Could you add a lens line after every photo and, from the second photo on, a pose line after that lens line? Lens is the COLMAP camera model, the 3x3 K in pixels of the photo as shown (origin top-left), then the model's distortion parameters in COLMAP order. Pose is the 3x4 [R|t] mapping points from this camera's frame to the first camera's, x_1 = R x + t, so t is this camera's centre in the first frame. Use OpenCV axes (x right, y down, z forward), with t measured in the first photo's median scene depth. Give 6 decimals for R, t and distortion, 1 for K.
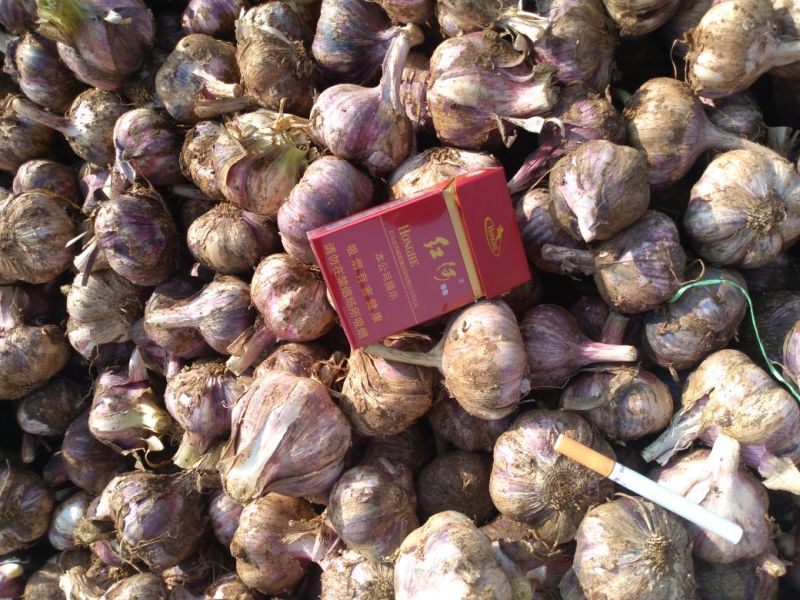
lens RADIAL K [[506.2, 0, 398.8], [0, 506.2, 290.0], [0, 0, 1]] dist [0.057717, -0.083934]
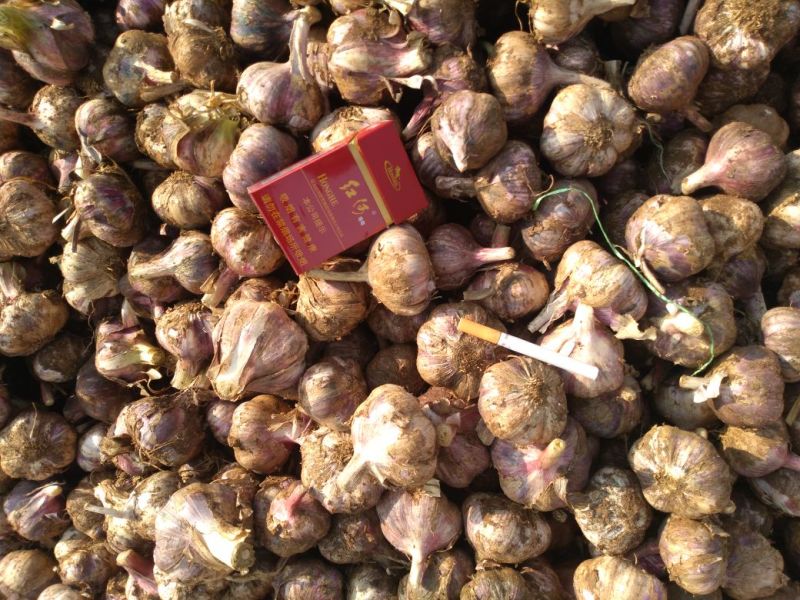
lens RADIAL K [[506.2, 0, 398.8], [0, 506.2, 290.0], [0, 0, 1]] dist [0.057717, -0.083934]
pose [[0.991086, -0.124521, 0.047362, 0.094703], [0.118342, 0.986139, 0.116297, 0.032366], [-0.061187, -0.109656, 0.992085, -0.296666]]
